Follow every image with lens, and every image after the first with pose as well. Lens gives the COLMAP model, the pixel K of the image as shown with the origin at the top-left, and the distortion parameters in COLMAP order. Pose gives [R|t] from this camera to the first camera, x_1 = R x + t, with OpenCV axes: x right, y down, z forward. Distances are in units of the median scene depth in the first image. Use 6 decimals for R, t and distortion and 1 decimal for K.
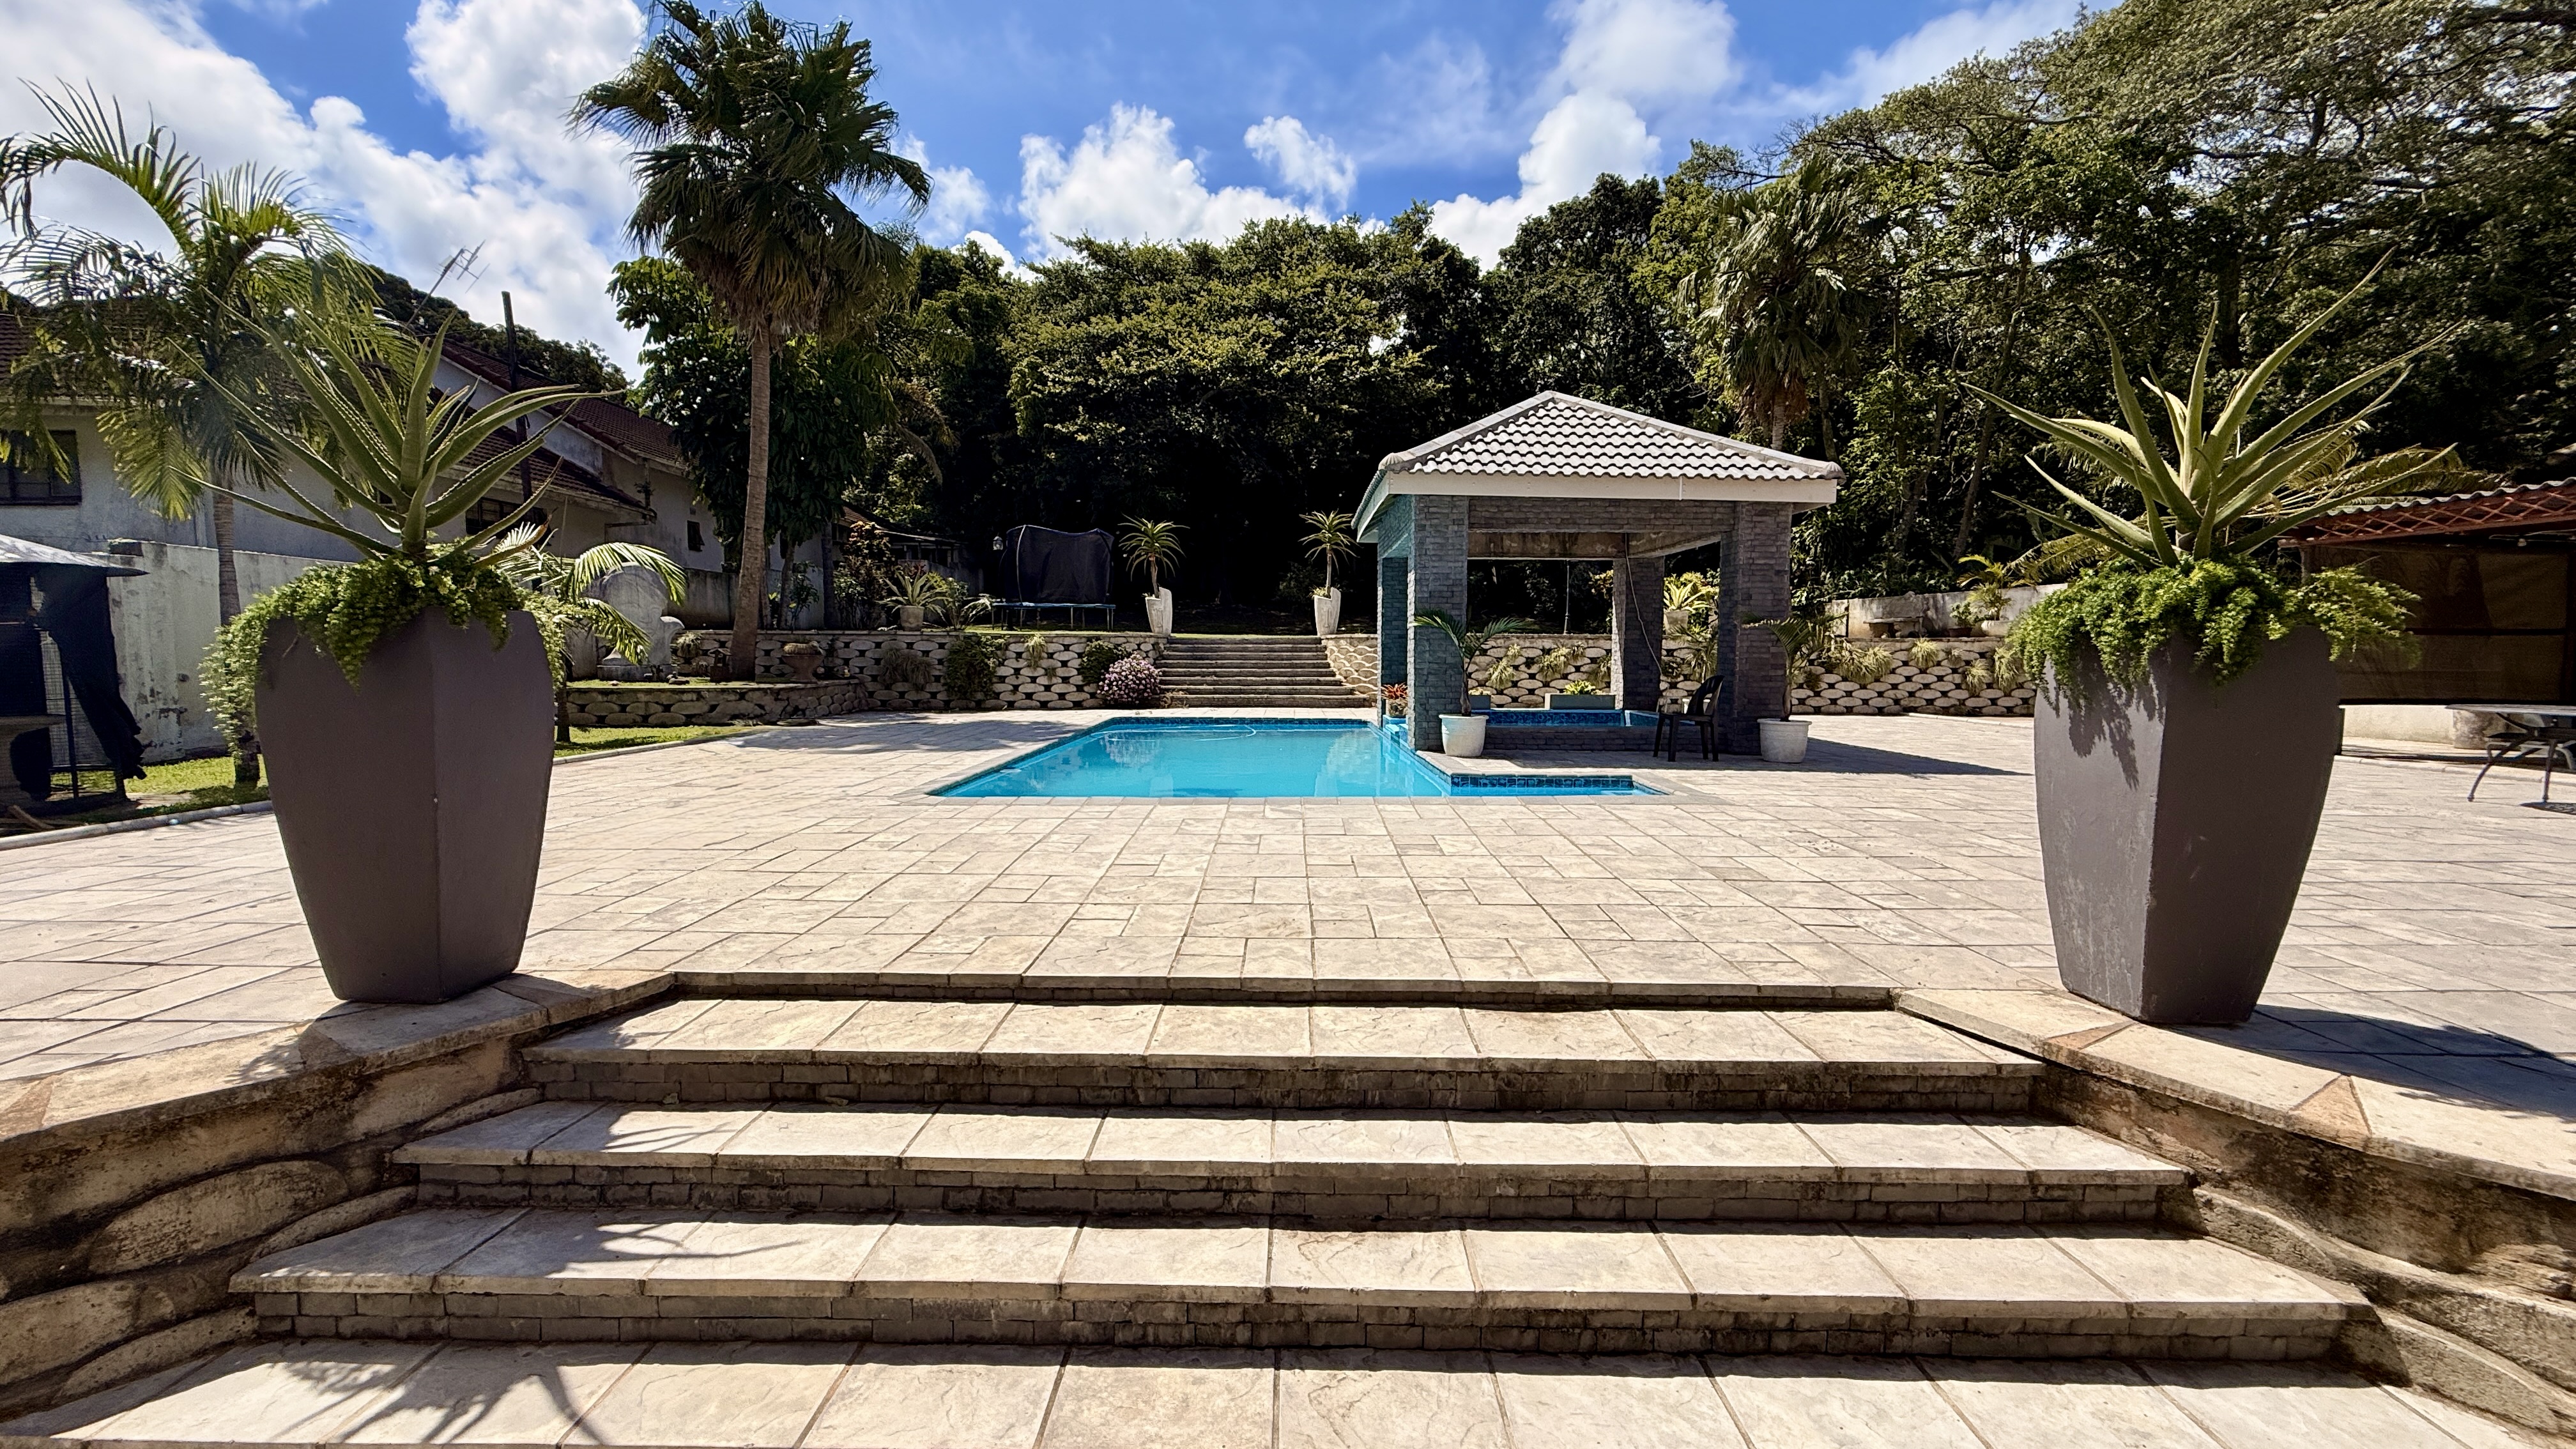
lens RADIAL K [[1024.1, 0, 1280.3], [0, 1024.1, 721.1], [0, 0, 1]] dist [-0.001587, 0.000579]
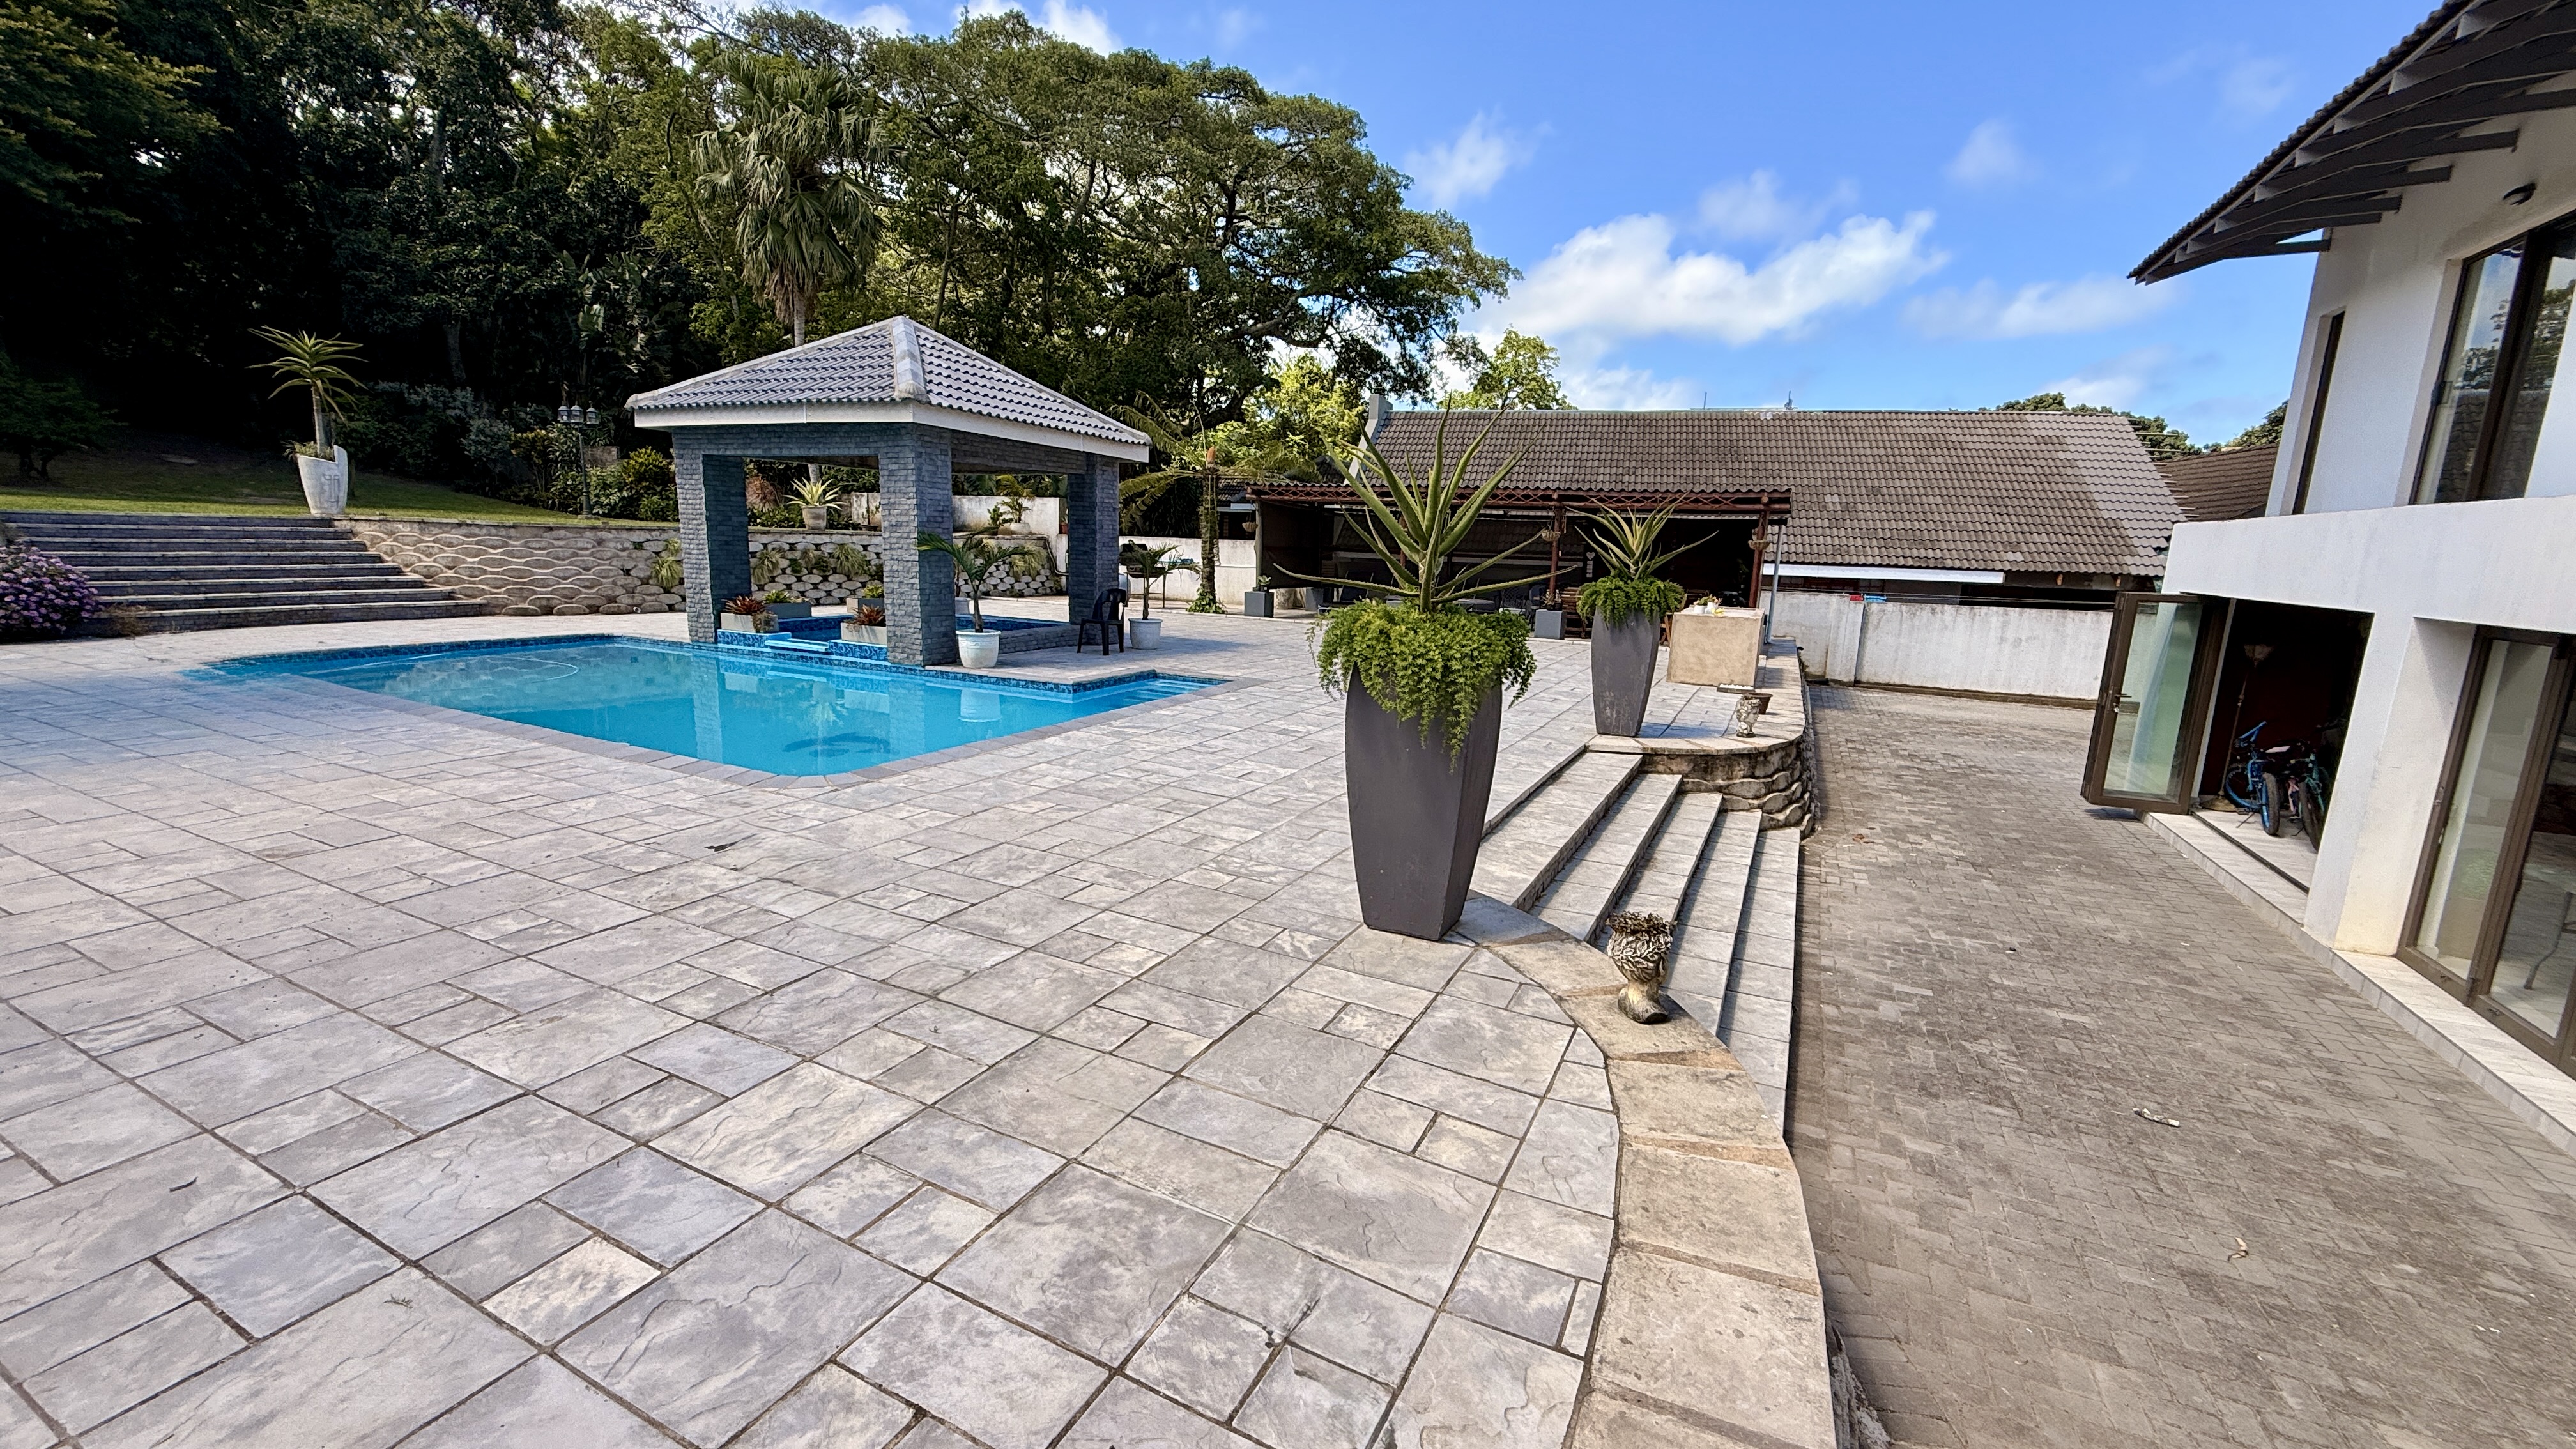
lens RADIAL K [[1024.1, 0, 1288.0], [0, 1024.1, 728.9], [0, 0, 1]] dist [-0.001587, 0.000579]
pose [[0.434105, -0.154295, 0.887551, -0.394891], [0.025804, 0.986949, 0.158953, -0.039810], [-0.900493, -0.046100, 0.432421, 0.112565]]
